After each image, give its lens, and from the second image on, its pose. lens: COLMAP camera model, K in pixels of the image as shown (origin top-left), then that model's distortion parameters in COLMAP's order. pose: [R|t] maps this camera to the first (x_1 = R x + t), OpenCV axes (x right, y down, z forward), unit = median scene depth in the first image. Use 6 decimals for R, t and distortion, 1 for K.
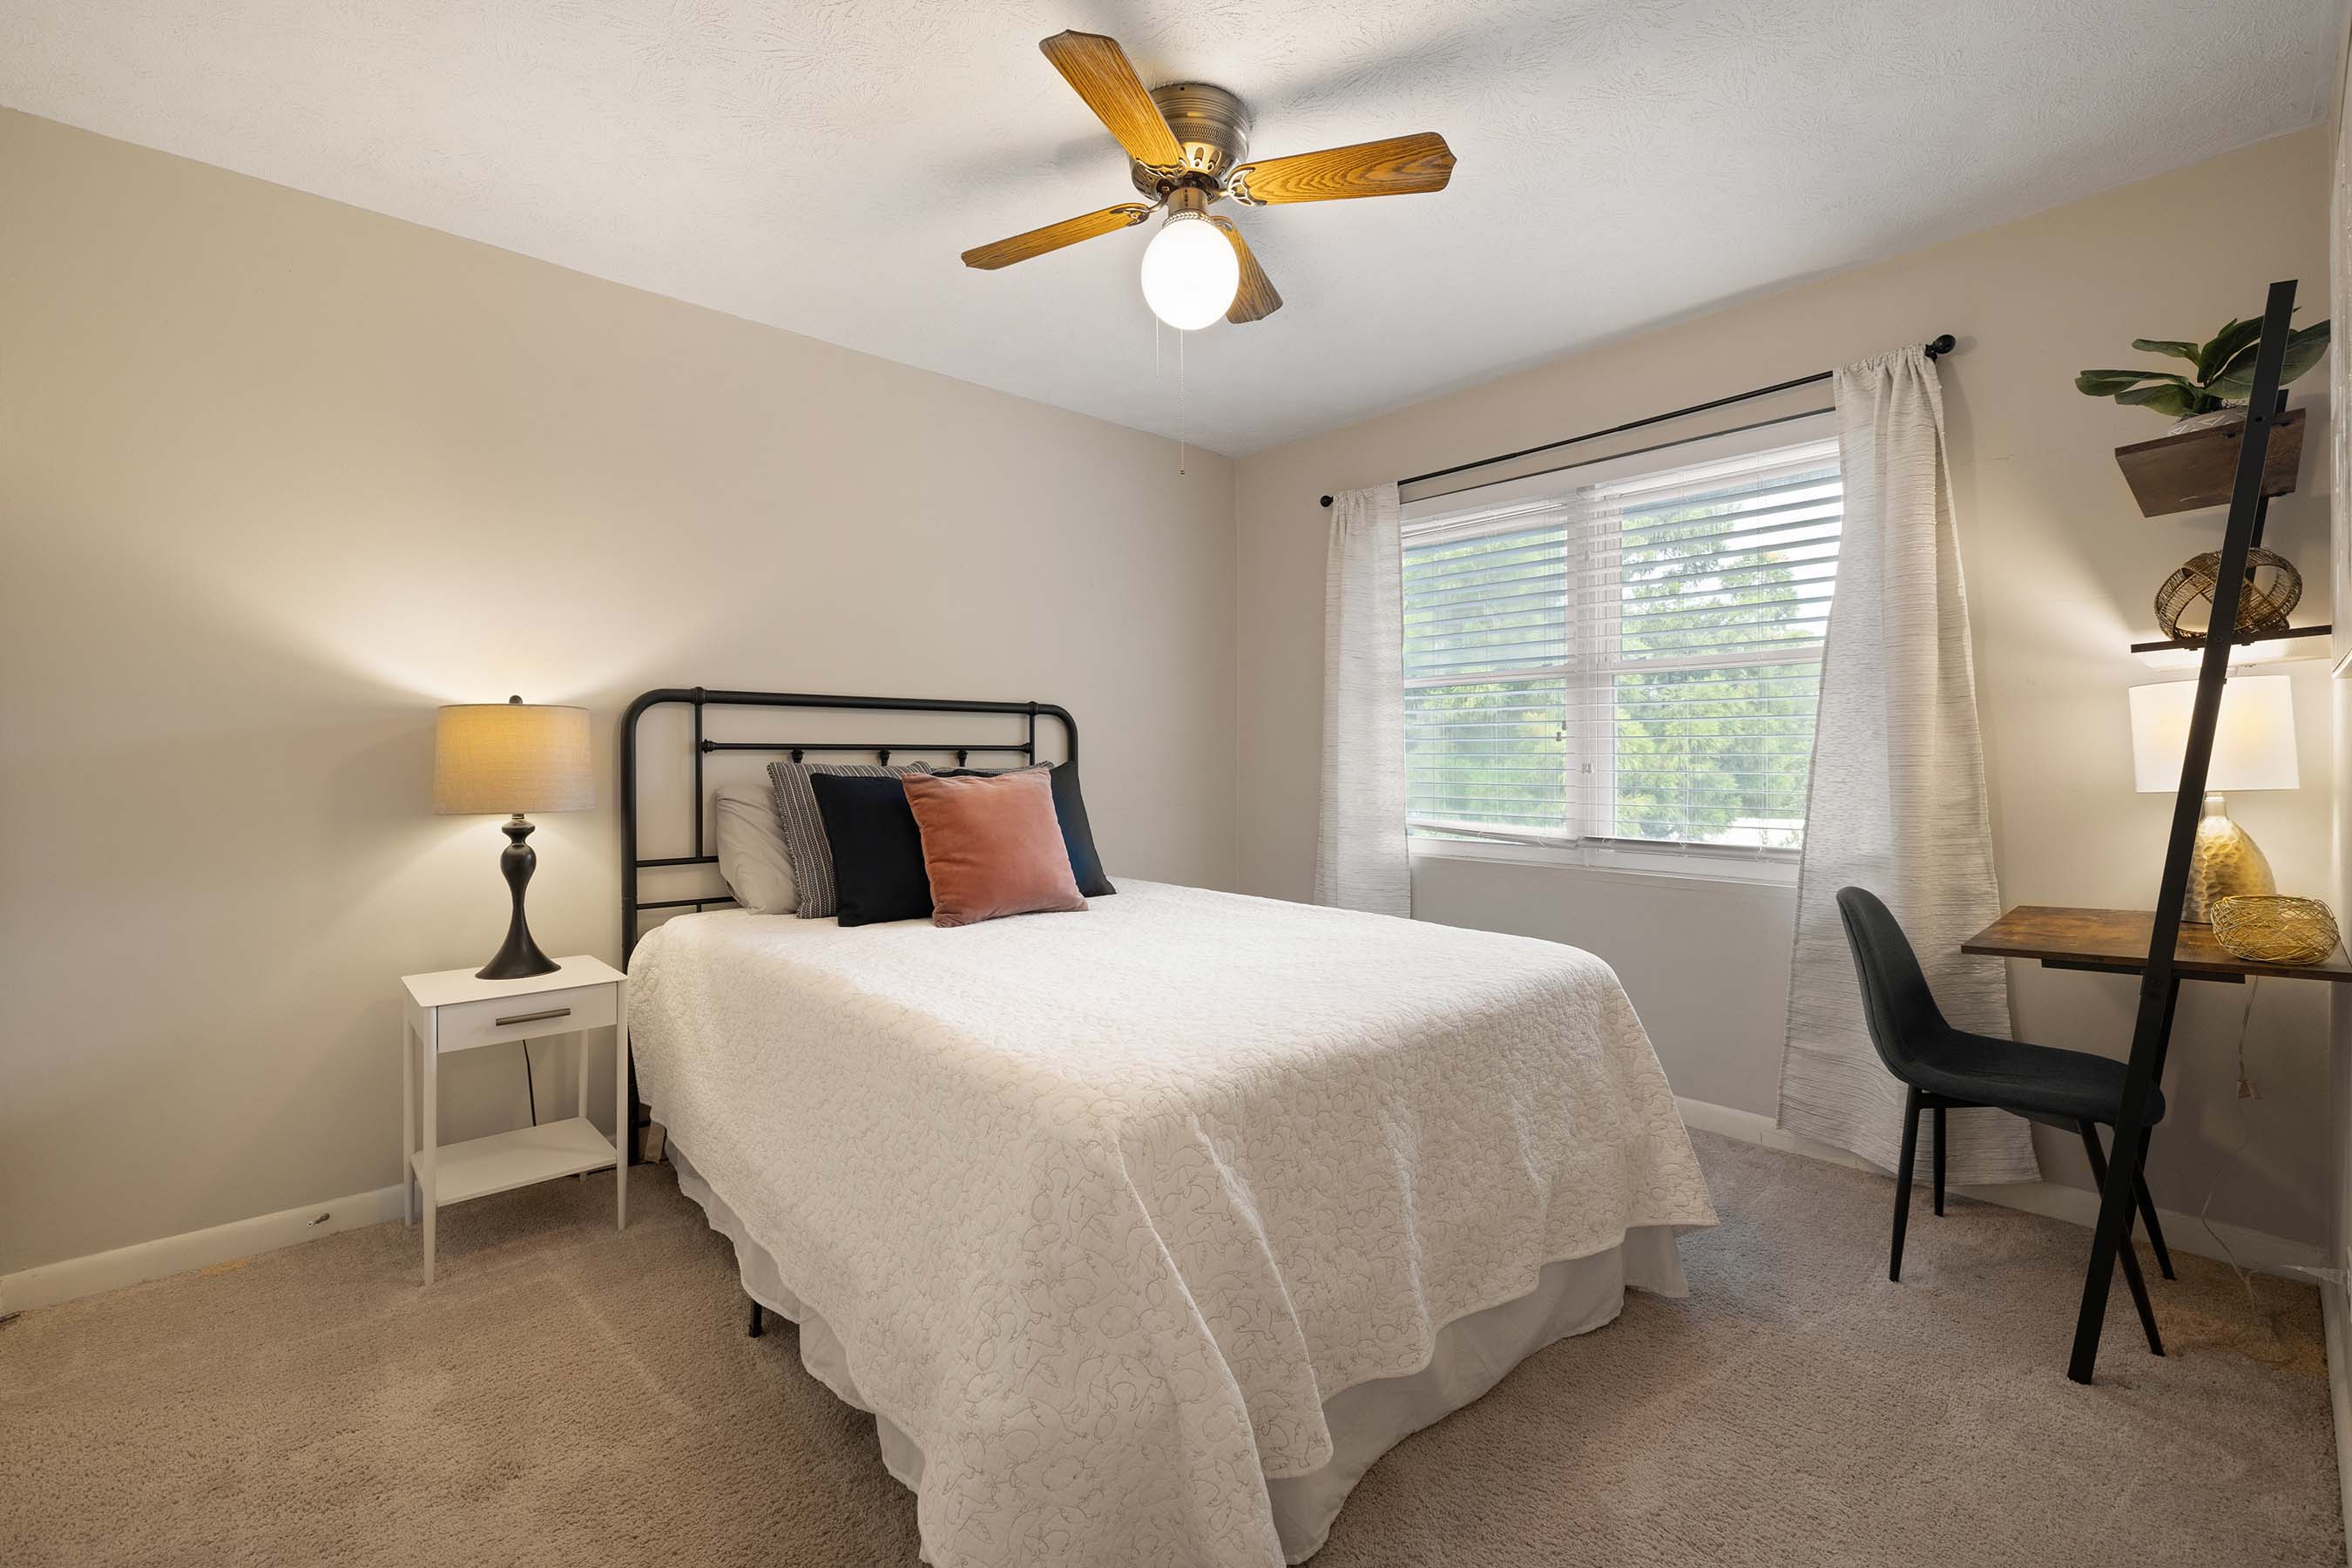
lens RADIAL K [[1001.5, 0, 1163.2], [0, 1001.5, 757.9], [0, 0, 1]] dist [-0.000498, -0.000041]
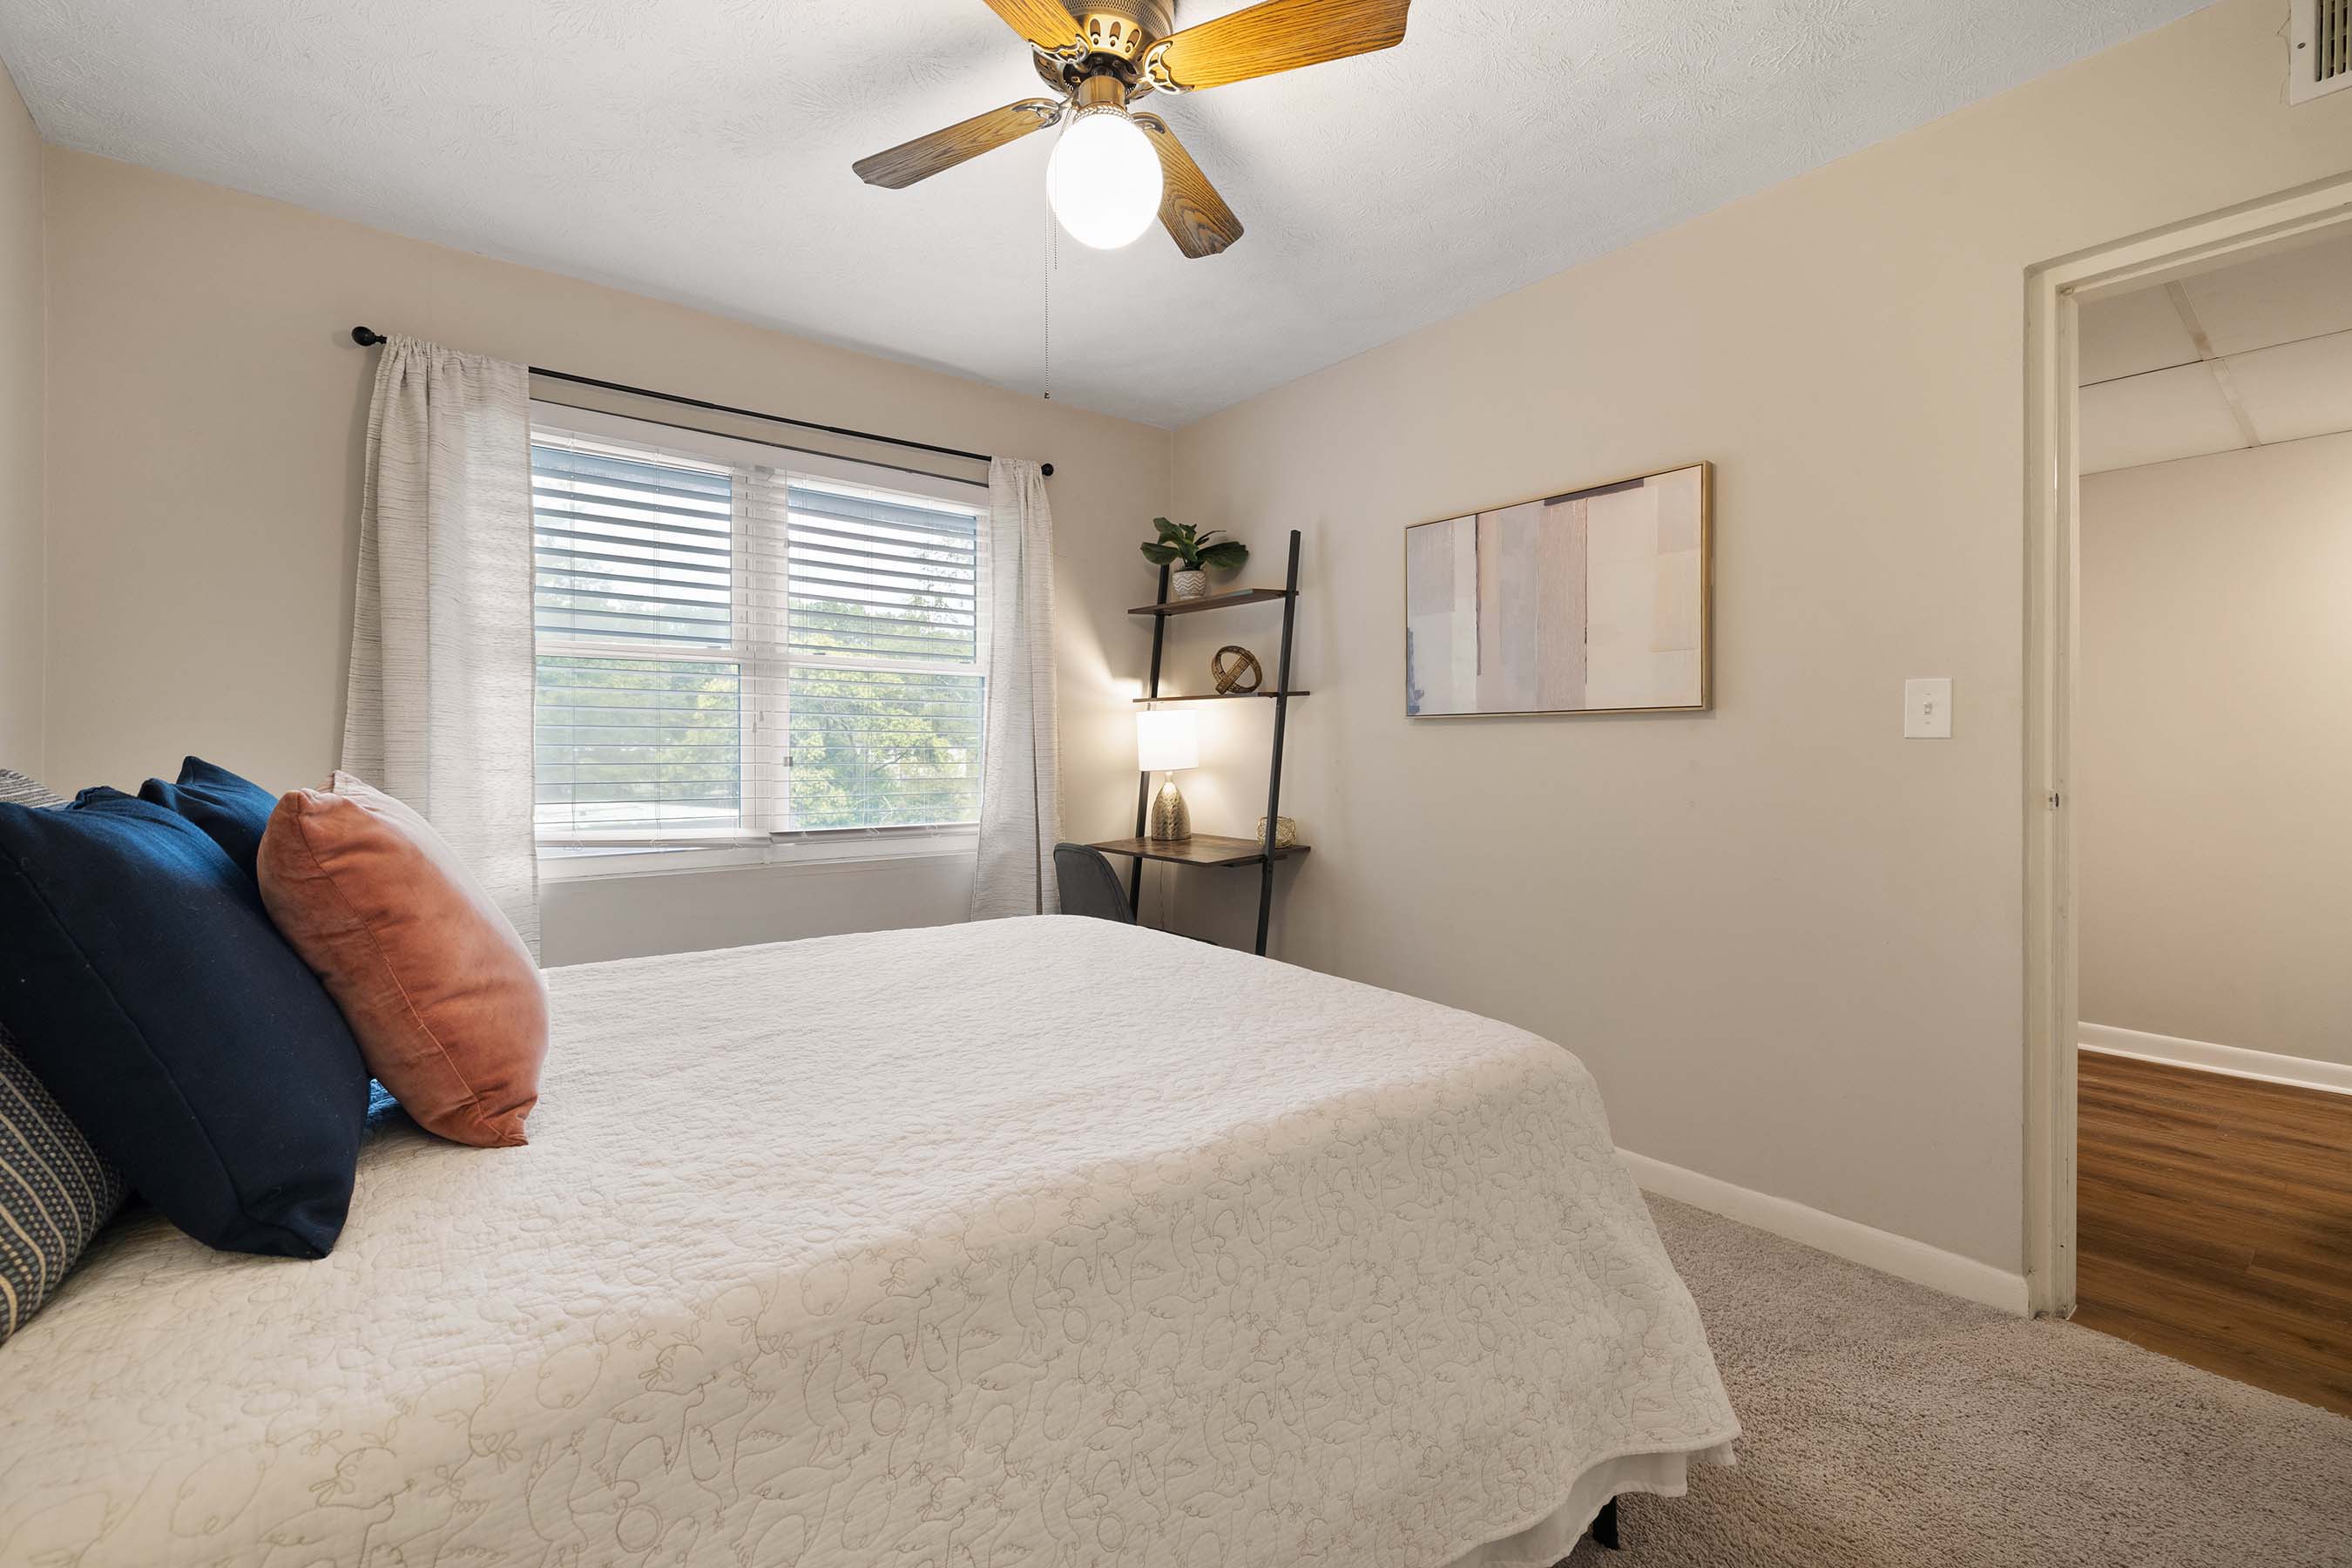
lens RADIAL K [[1001.5, 0, 1163.2], [0, 1001.5, 757.9], [0, 0, 1]] dist [-0.000498, -0.000041]
pose [[0.071261, -0.005795, 0.997441, -0.575359], [-0.003890, 0.999974, 0.006087, -0.000882], [-0.997450, -0.004314, 0.071237, 0.623133]]
